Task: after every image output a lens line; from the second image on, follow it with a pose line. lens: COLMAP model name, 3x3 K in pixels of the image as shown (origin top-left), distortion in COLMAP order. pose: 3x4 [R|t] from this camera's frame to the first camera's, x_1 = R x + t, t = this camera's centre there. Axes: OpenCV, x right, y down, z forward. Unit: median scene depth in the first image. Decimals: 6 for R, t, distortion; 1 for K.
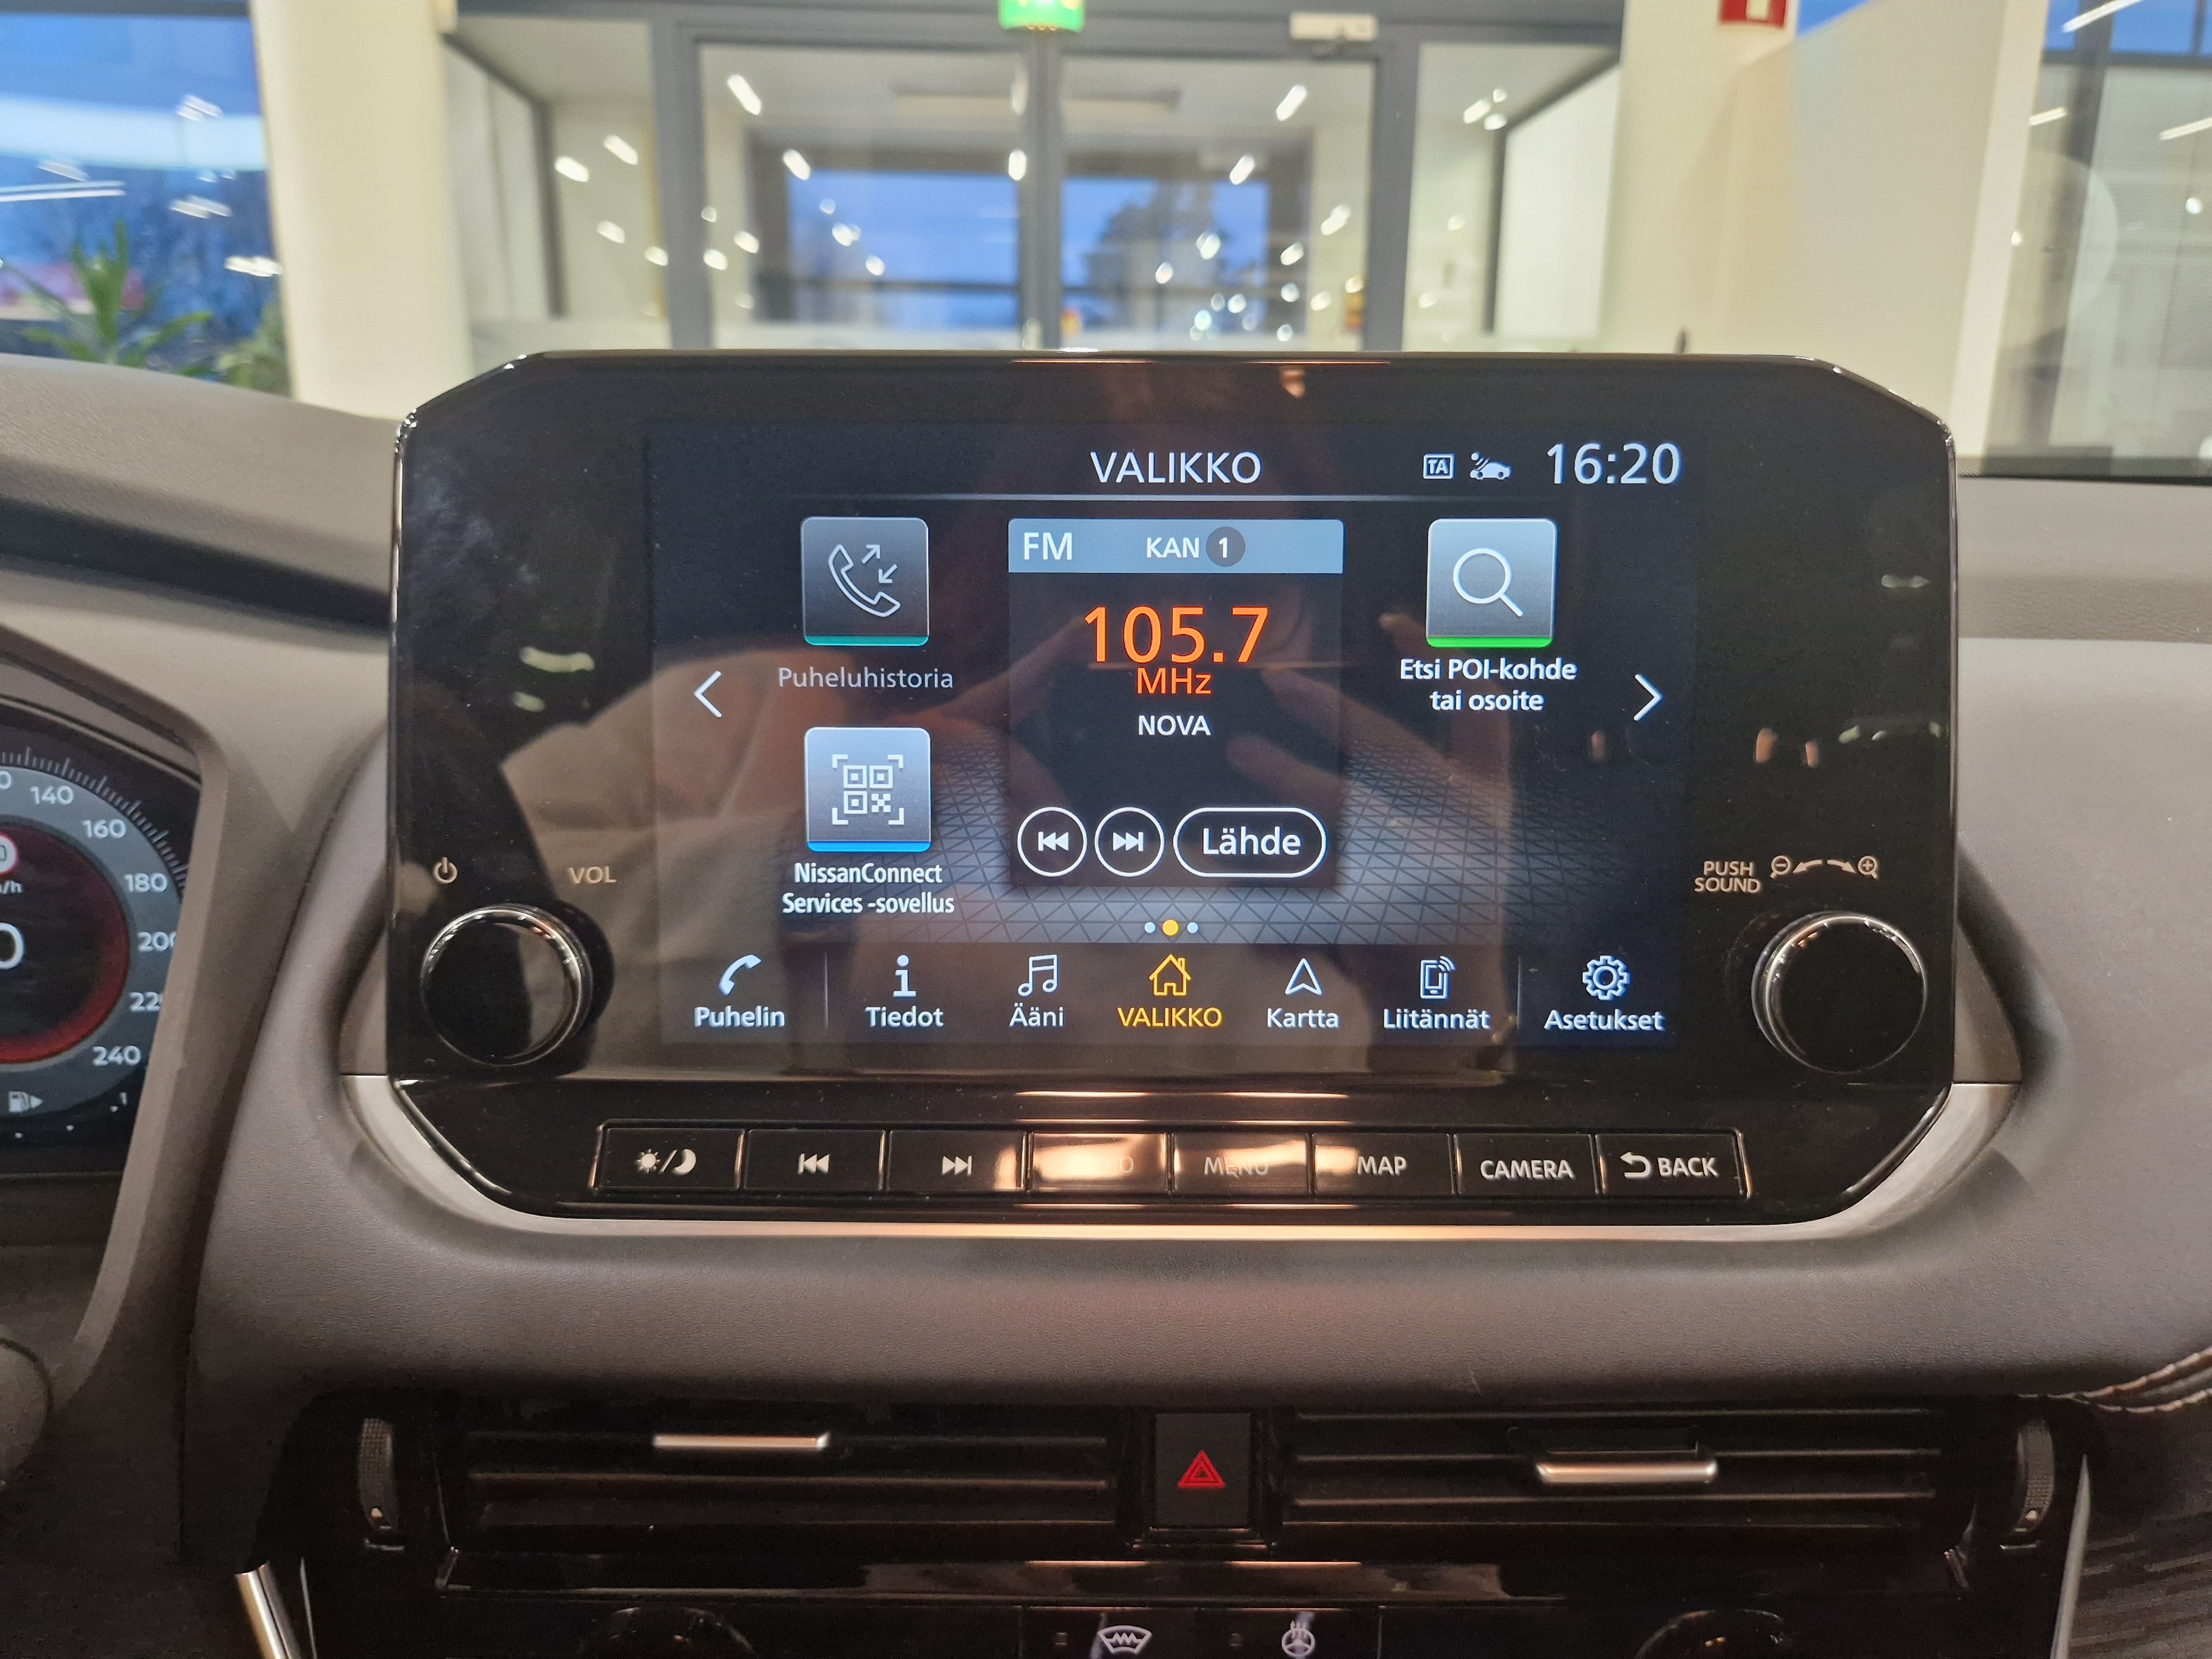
lens RADIAL K [[1502.7, 0, 1119.5], [0, 1502.7, 834.8], [0, 0, 1]] dist [0.030817, -0.031028]
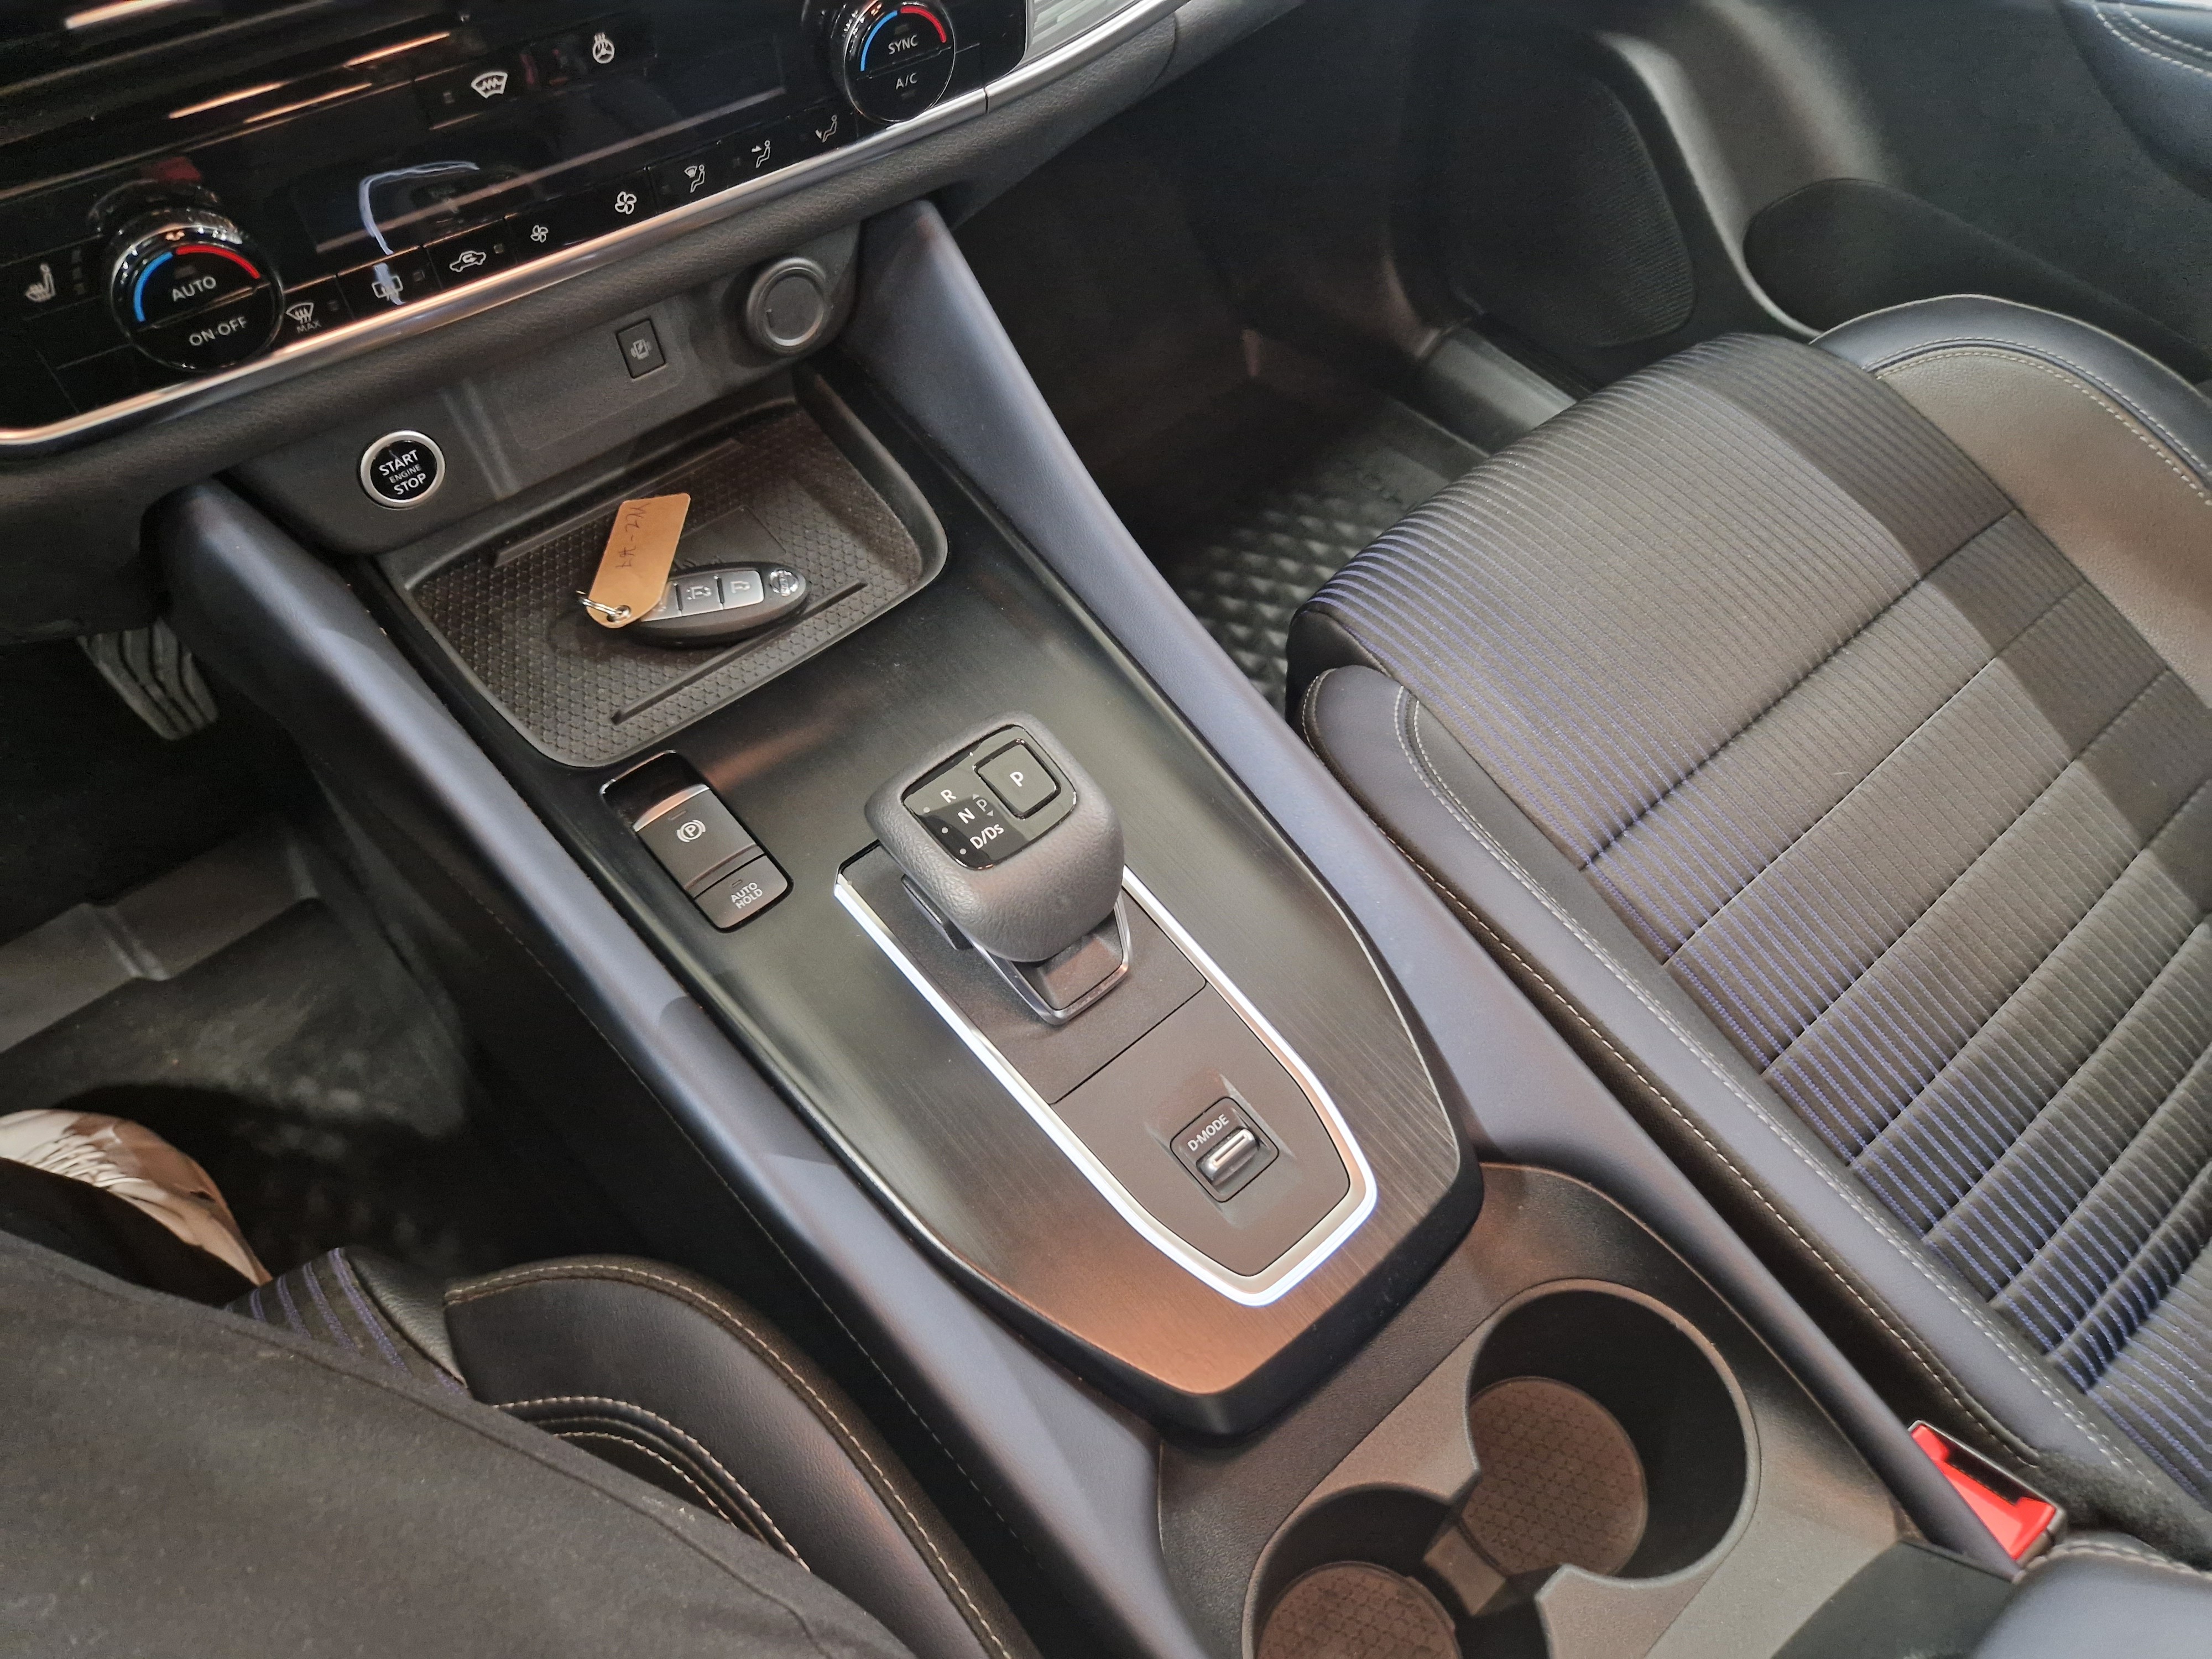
lens RADIAL K [[1502.7, 0, 1126.4], [0, 1502.7, 832.7], [0, 0, 1]] dist [0.030817, -0.031028]
pose [[0.791002, -0.484706, 0.373331, -0.374620], [0.110329, 0.713207, 0.692216, 0.106483], [-0.601784, -0.506355, 0.617625, -0.565944]]
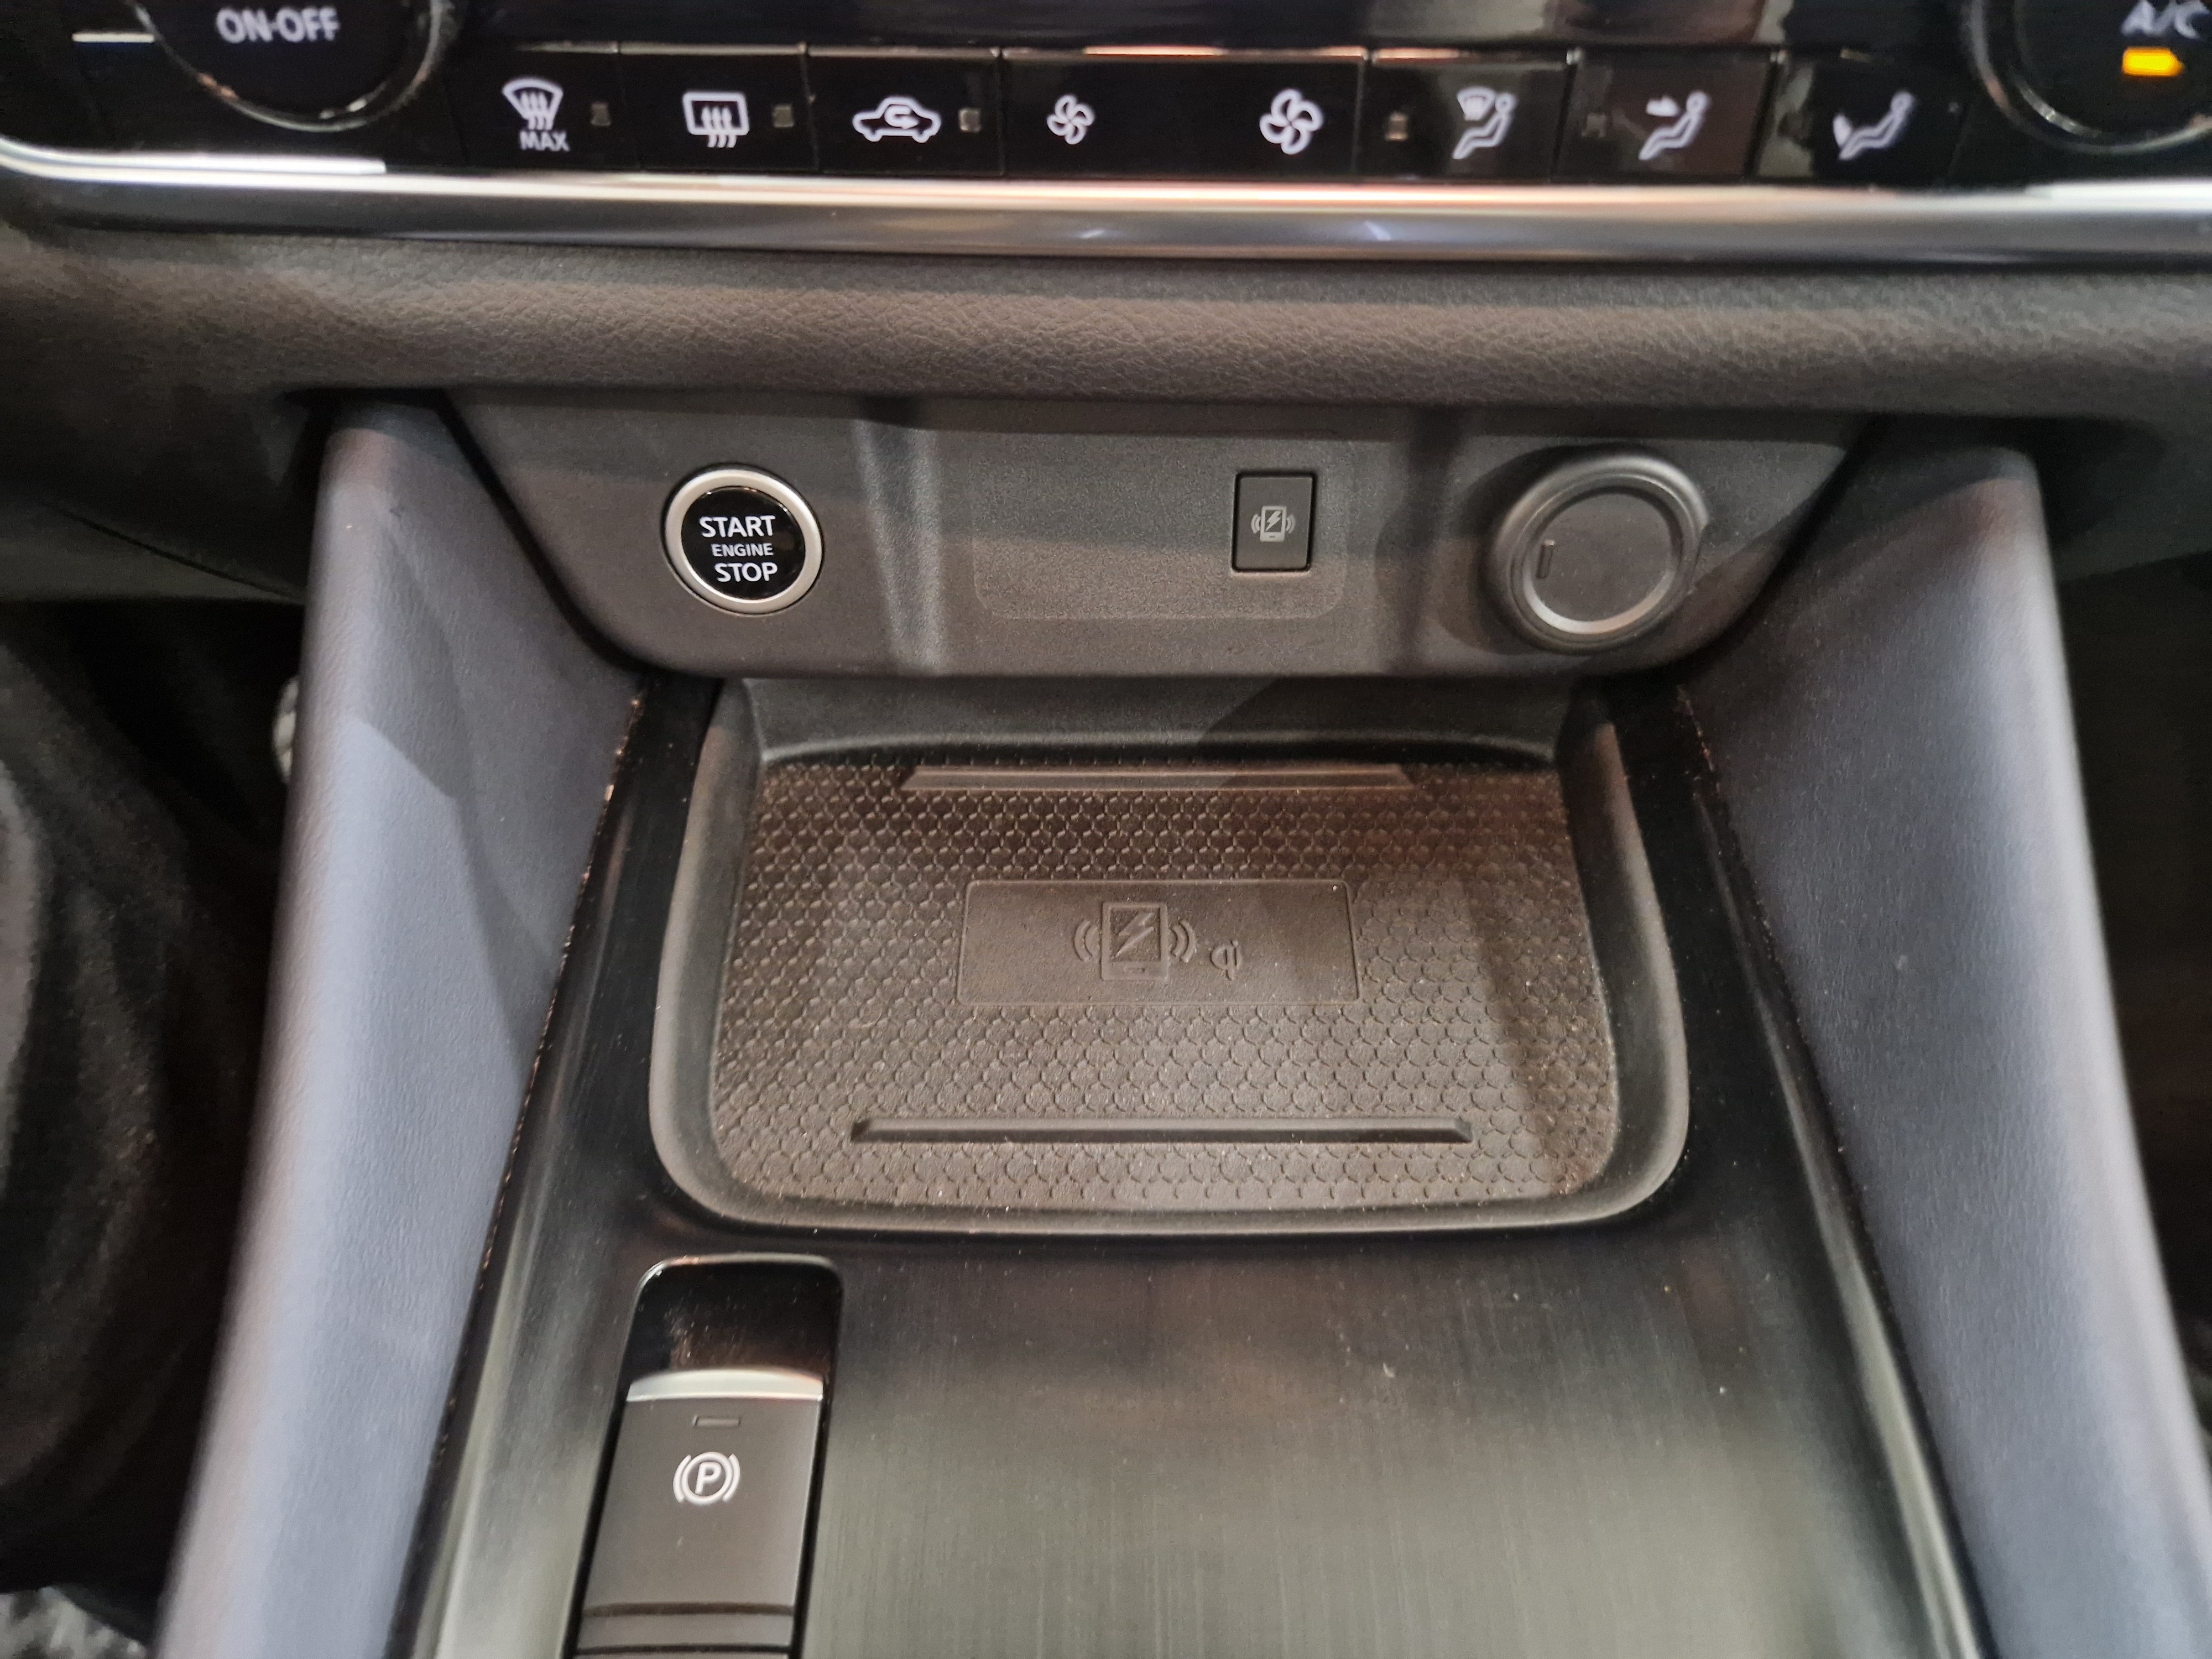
lens RADIAL K [[1502.7, 0, 1093.1], [0, 1502.7, 867.8], [0, 0, 1]] dist [0.030817, -0.031028]
pose [[0.997329, 0.040047, -0.061086, 0.063256], [-0.005505, 0.875139, 0.483840, 0.610642], [0.072835, -0.482211, 0.873022, 0.274365]]
